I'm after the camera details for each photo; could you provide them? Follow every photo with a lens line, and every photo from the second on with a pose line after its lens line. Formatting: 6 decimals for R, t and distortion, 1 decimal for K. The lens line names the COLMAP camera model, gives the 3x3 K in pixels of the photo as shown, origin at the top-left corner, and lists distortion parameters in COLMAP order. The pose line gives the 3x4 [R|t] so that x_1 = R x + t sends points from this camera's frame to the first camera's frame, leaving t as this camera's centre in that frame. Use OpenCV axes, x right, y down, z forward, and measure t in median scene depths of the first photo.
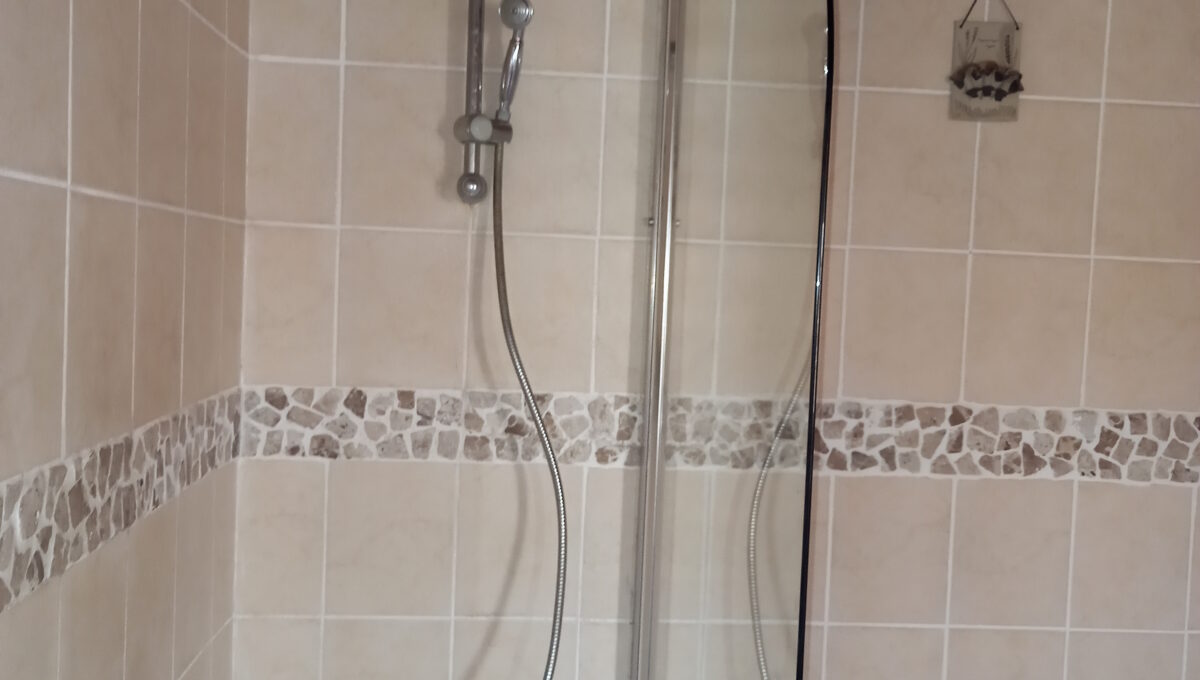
lens RADIAL K [[1164.7, 0, 629.6], [0, 1164.7, 338.7], [0, 0, 1]] dist [0.114375, -0.184389]
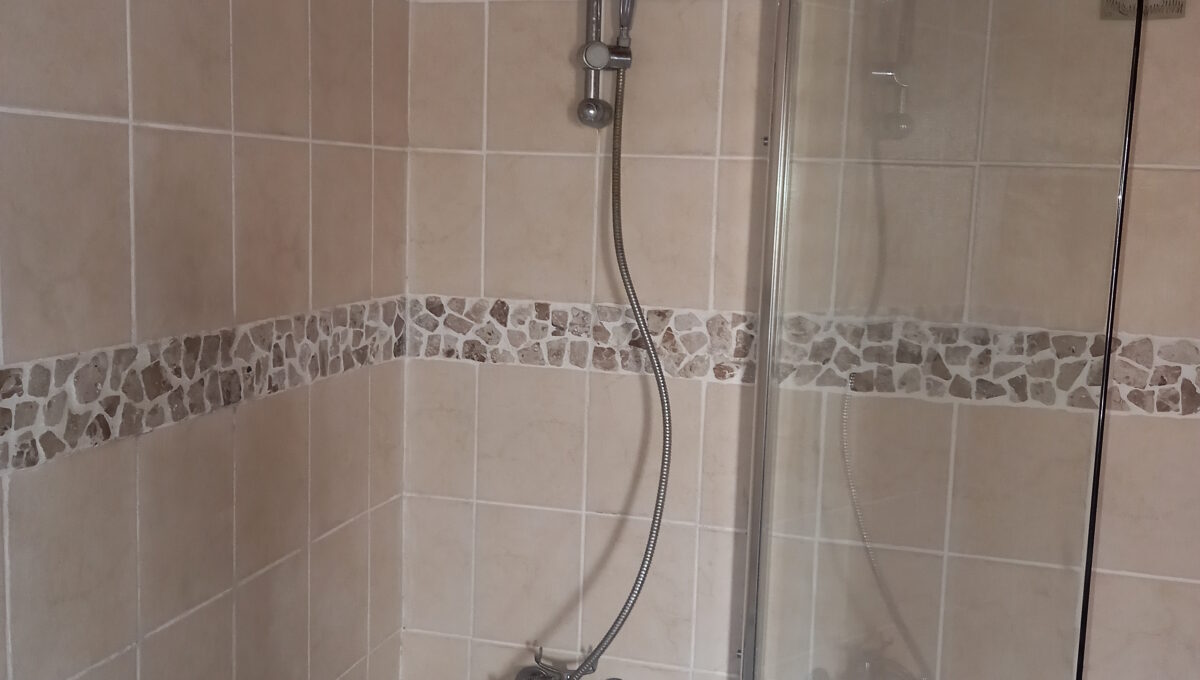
lens RADIAL K [[1164.7, 0, 629.6], [0, 1164.7, 338.7], [0, 0, 1]] dist [0.114375, -0.184389]
pose [[0.941507, 0.036559, -0.335003, 0.250538], [-0.014526, 0.997577, 0.068043, 0.002443], [0.336679, -0.059197, 0.939757, 0.004634]]
